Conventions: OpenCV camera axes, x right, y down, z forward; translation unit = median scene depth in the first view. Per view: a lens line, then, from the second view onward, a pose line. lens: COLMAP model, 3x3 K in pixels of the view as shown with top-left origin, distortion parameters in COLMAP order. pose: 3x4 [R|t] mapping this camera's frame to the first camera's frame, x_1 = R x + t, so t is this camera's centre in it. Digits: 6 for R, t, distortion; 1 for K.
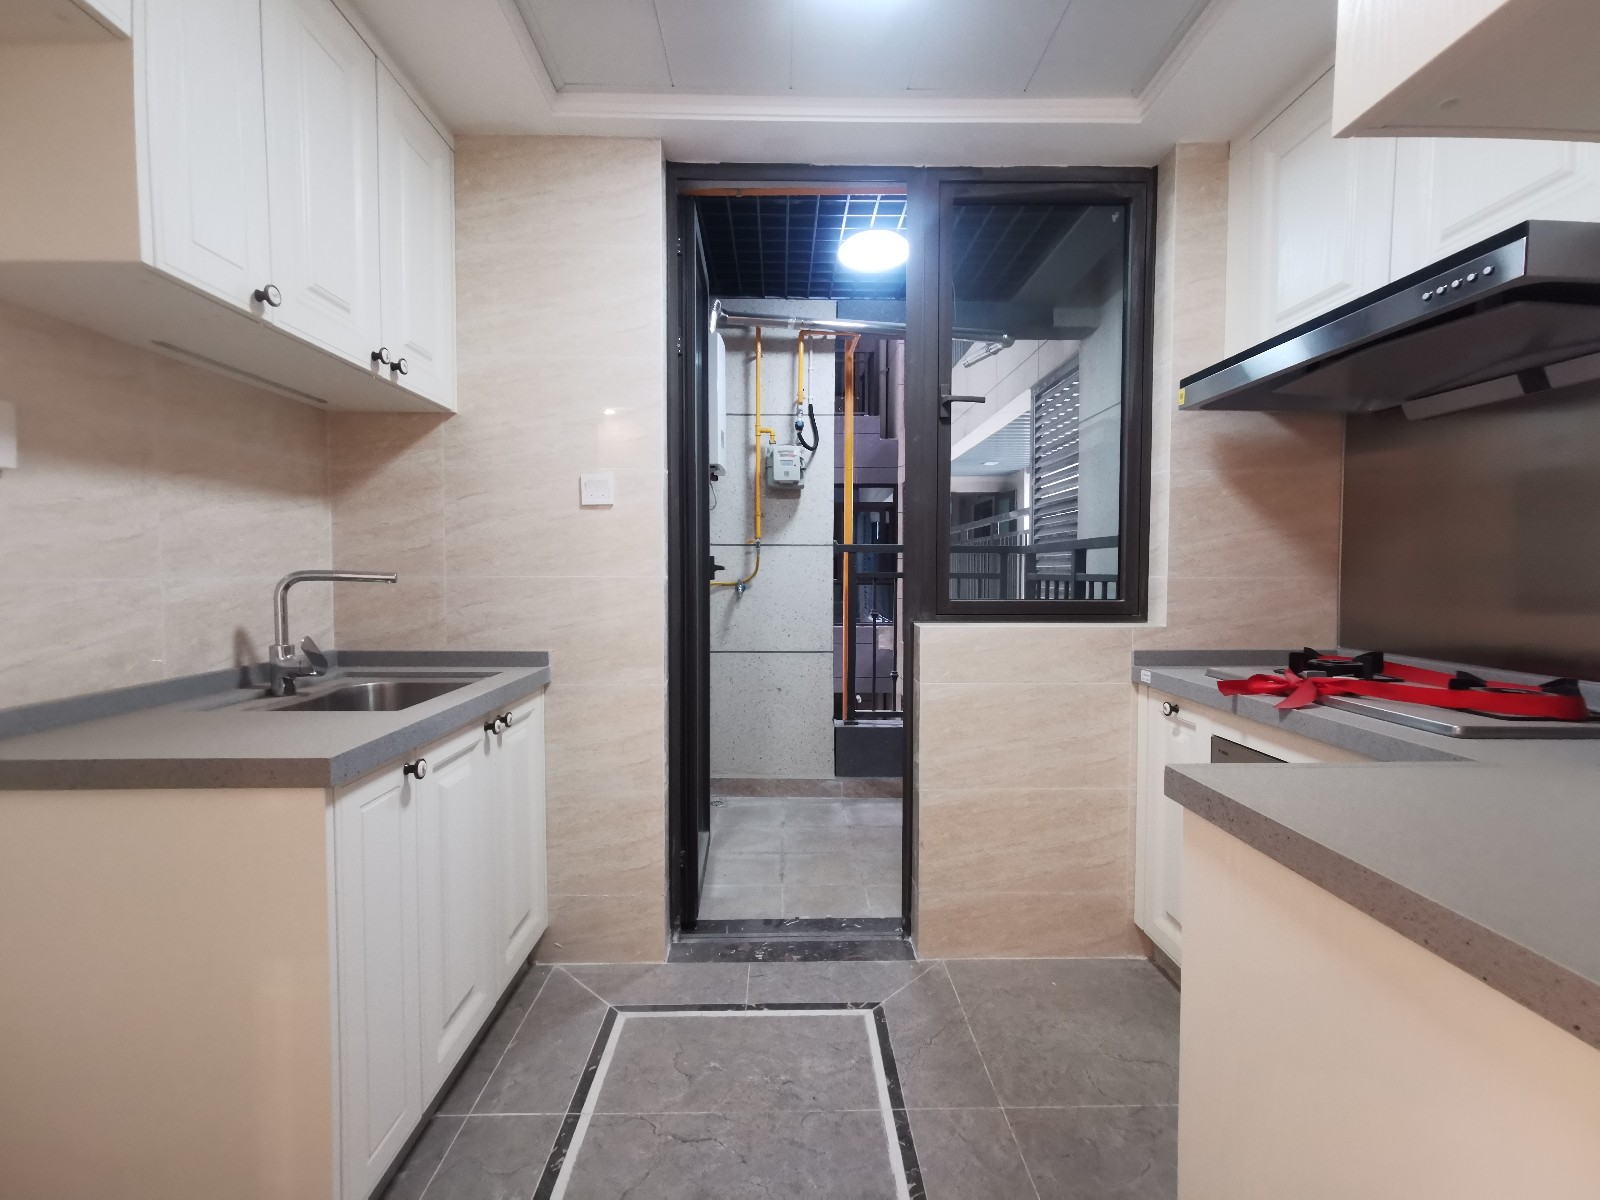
lens RADIAL K [[738.2, 0, 798.5], [0, 738.2, 601.4], [0, 0, 1]] dist [-0.002649, -0.000073]
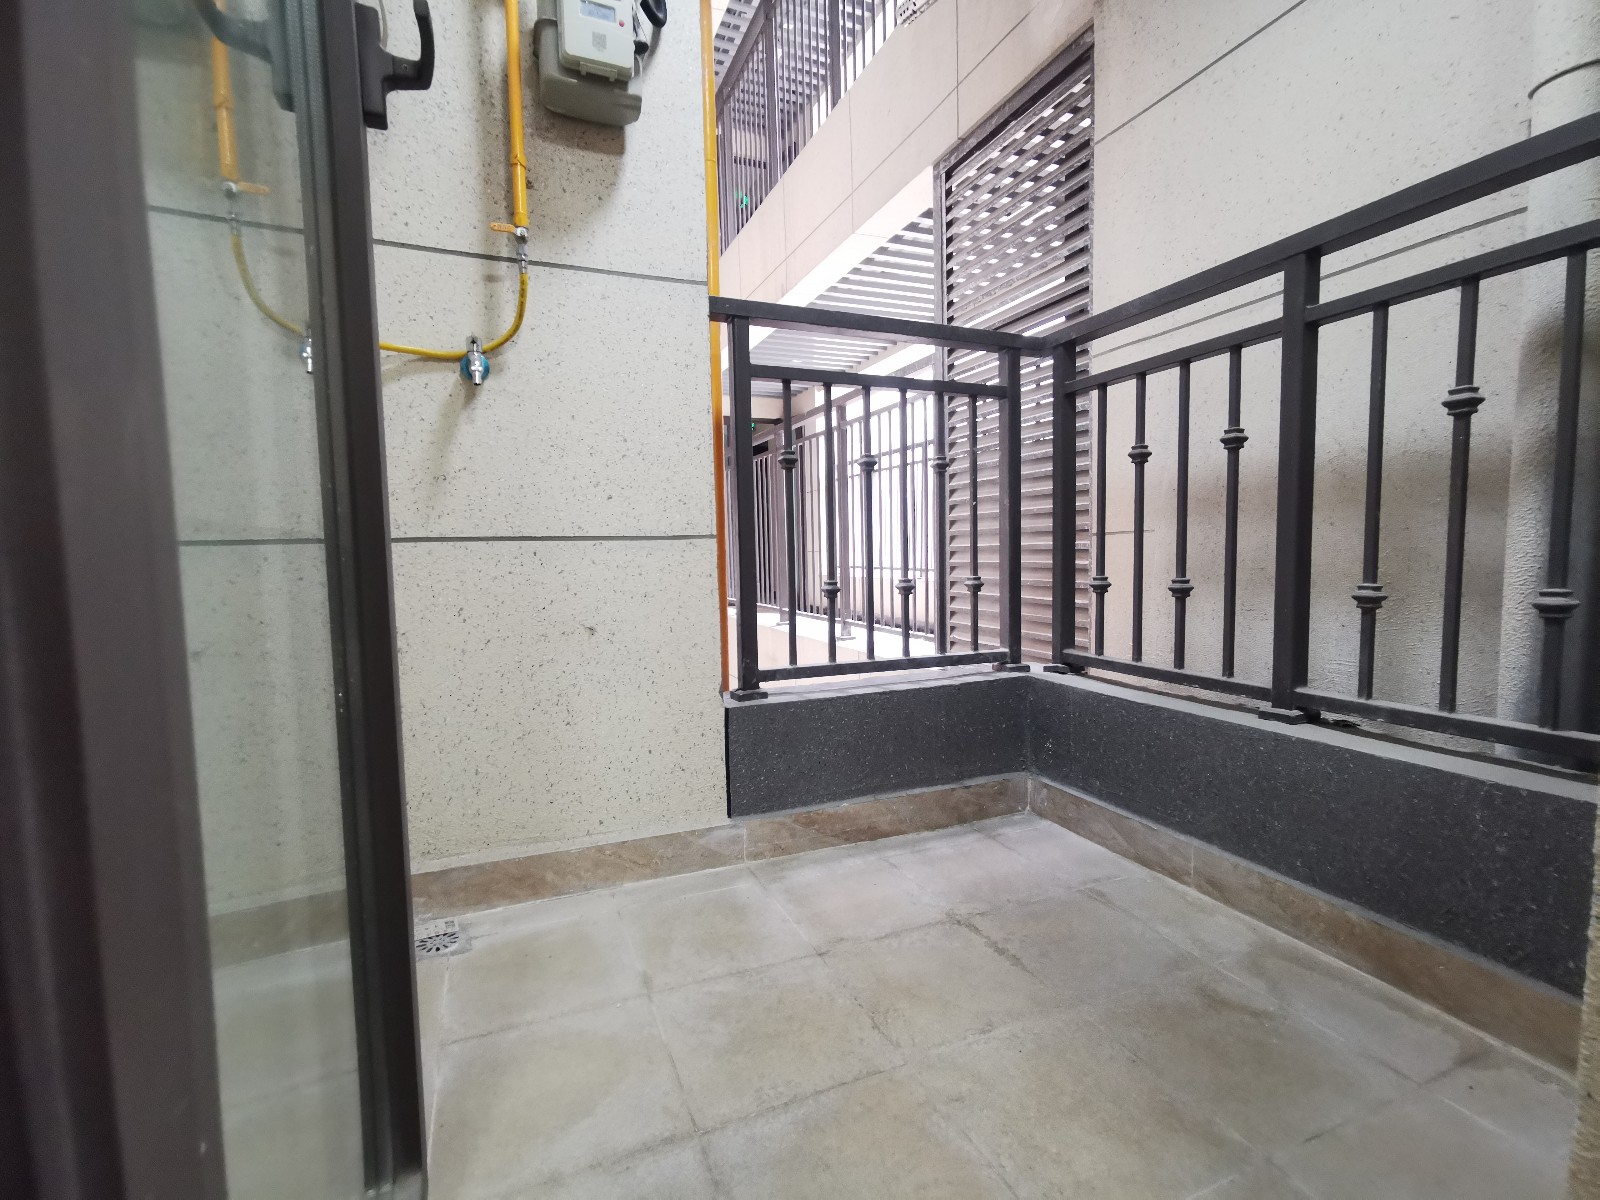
lens RADIAL K [[738.2, 0, 803.0], [0, 738.2, 603.2], [0, 0, 1]] dist [-0.002649, -0.000073]
pose [[0.928104, -0.047993, 0.369214, -0.067909], [0.038532, 0.998714, 0.032960, 0.096380], [-0.370321, -0.016363, 0.928760, 0.581384]]
